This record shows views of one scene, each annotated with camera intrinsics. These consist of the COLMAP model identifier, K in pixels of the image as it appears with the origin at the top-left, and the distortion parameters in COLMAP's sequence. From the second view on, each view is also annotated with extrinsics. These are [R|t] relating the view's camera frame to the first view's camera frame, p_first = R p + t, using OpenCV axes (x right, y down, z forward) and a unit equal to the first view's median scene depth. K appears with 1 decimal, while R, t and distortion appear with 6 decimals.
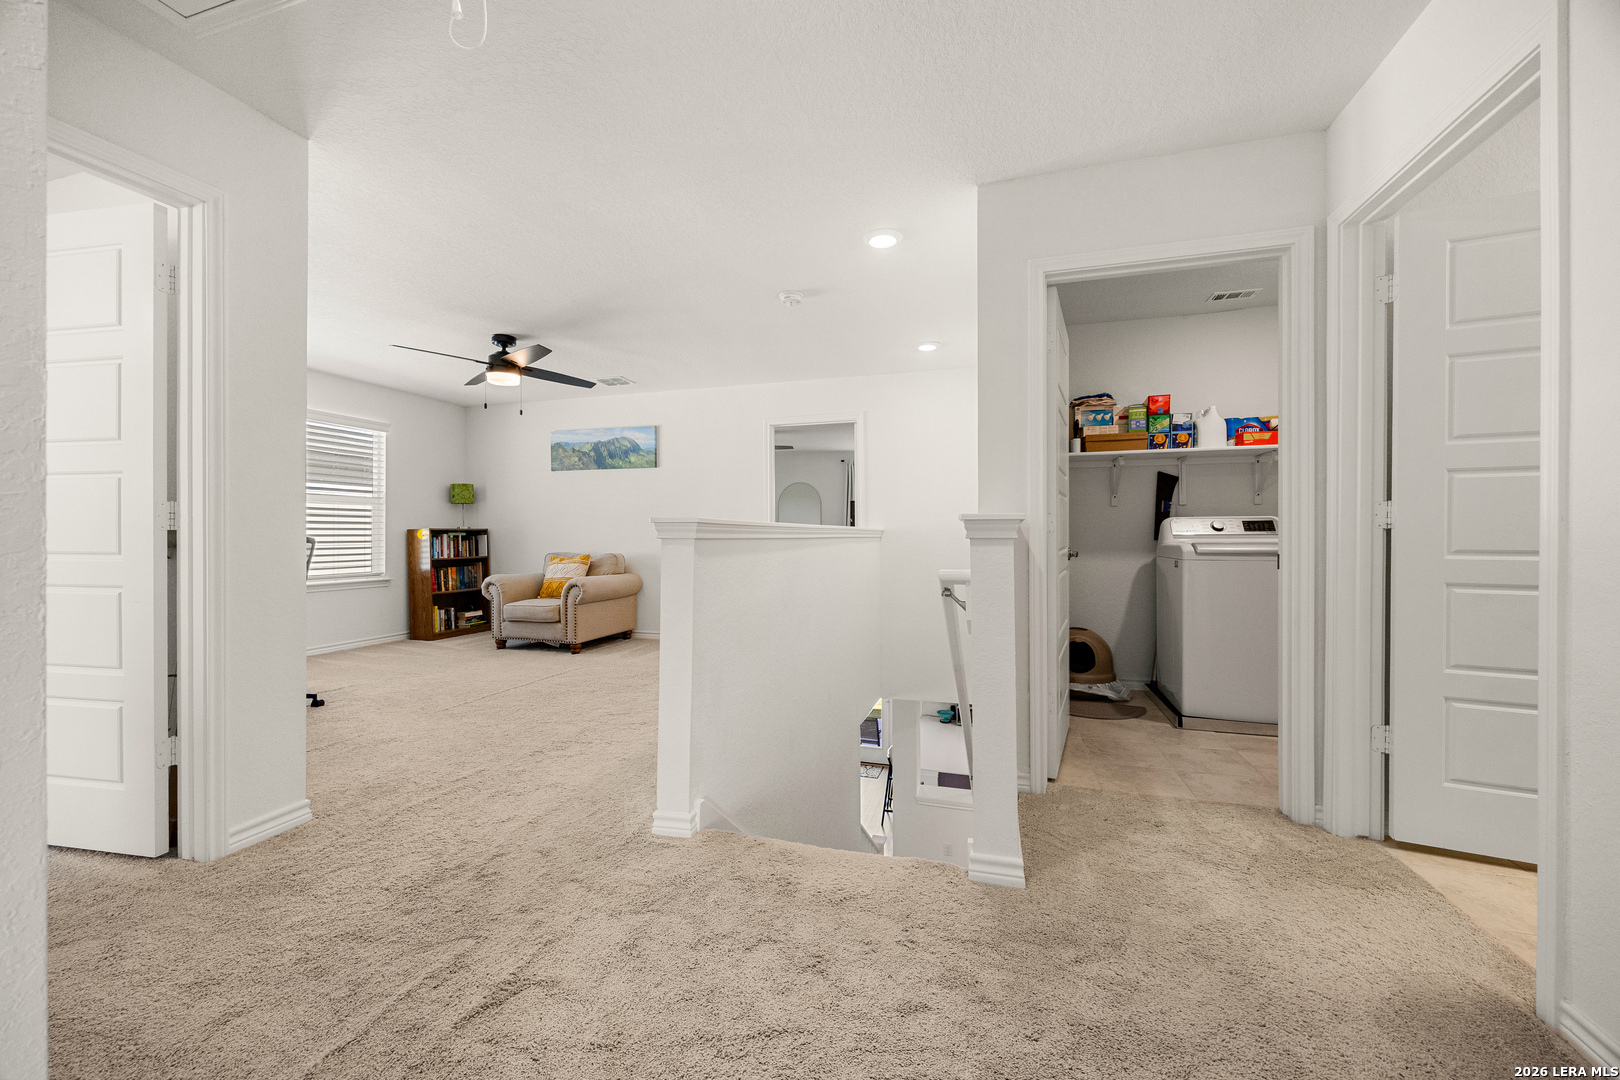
lens RADIAL K [[627.1, 0, 807.6], [0, 627.1, 535.8], [0, 0, 1]] dist [0.000423, 0.000048]
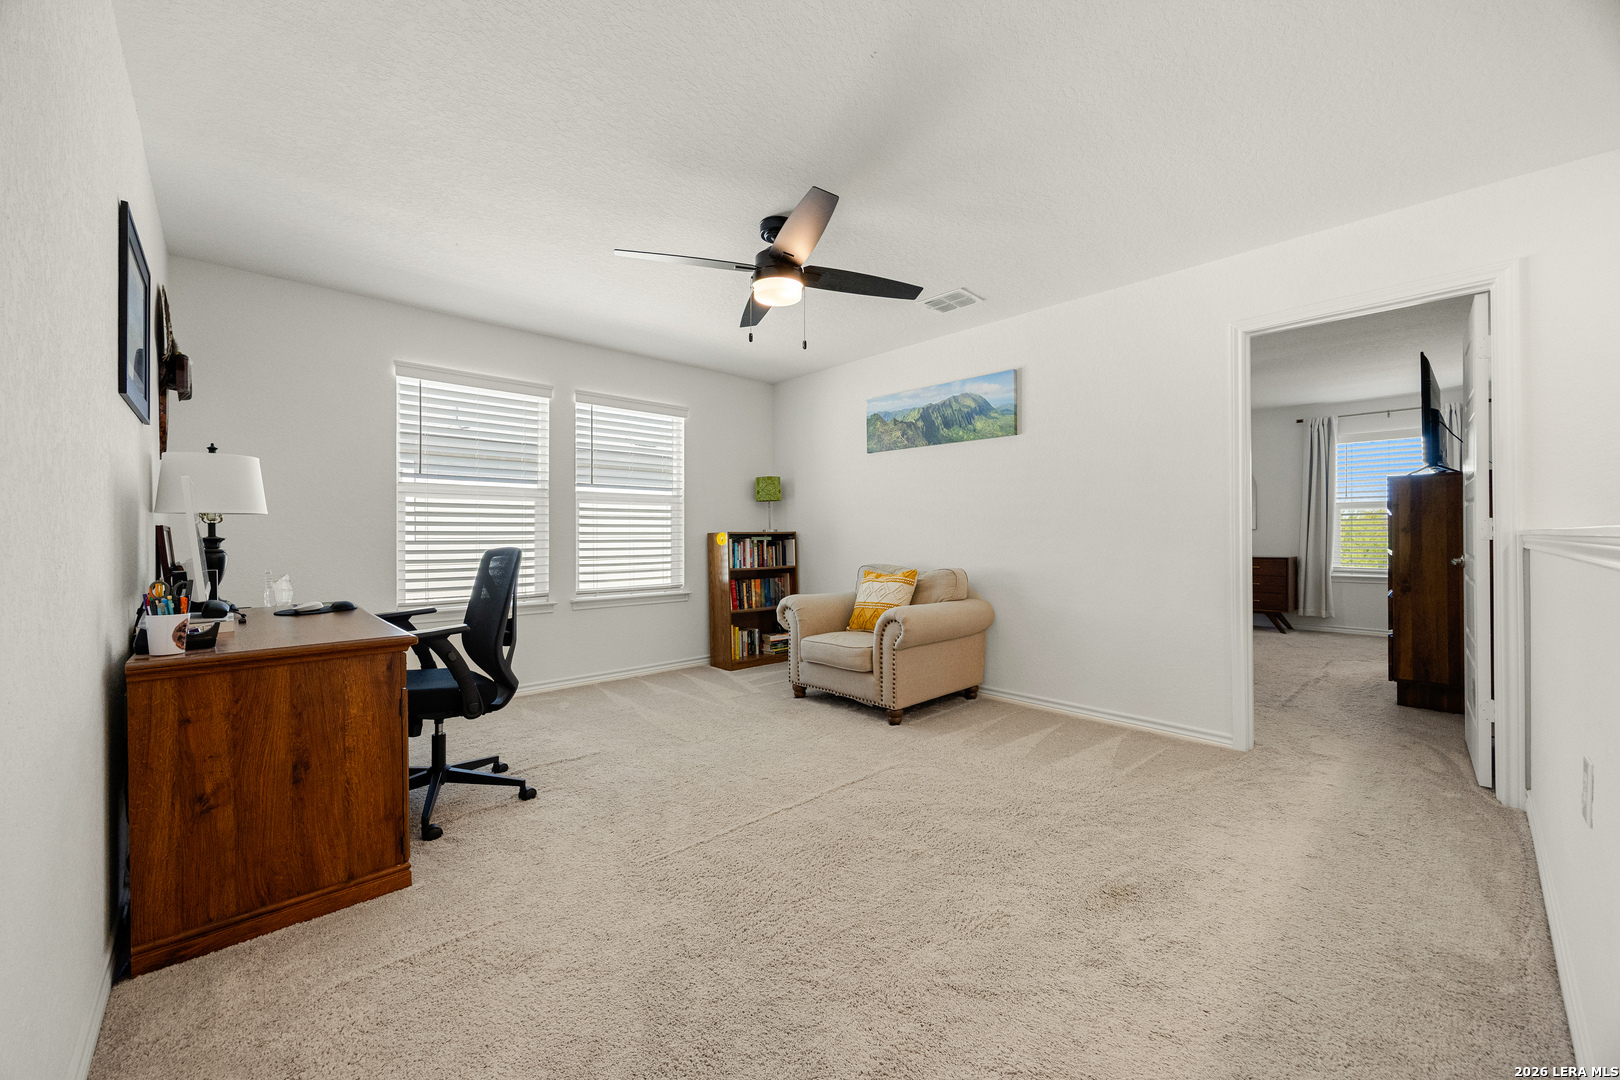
lens RADIAL K [[627.1, 0, 807.6], [0, 627.1, 535.8], [0, 0, 1]] dist [0.000423, 0.000048]
pose [[0.868975, -0.000797, -0.494855, -0.114034], [0.001187, 0.999999, 0.000474, -0.007214], [0.494854, -0.000999, 0.868976, 0.352729]]
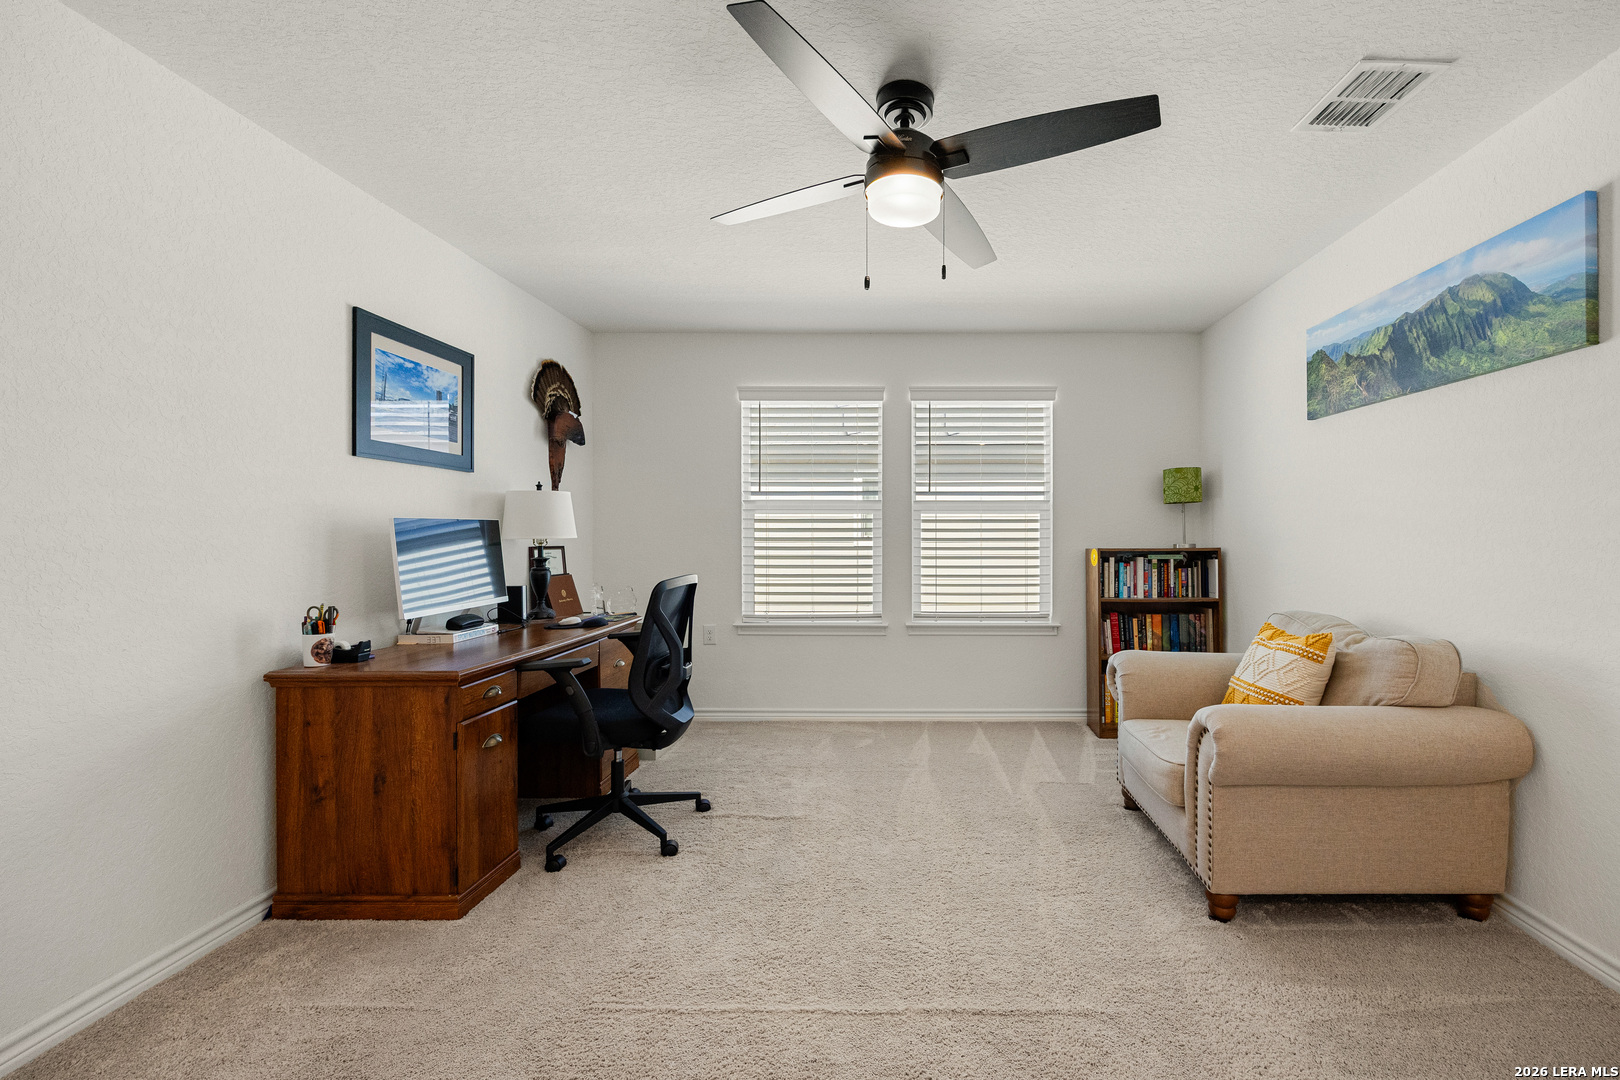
lens RADIAL K [[661.3, 0, 902.1], [0, 661.3, 534.7], [0, 0, 1]] dist [-0.000472, -0.000043]
pose [[0.292568, 0.005359, -0.956230, -0.057646], [-0.000721, 0.999985, 0.005384, -0.028814], [0.956244, -0.000886, 0.292568, 0.650178]]
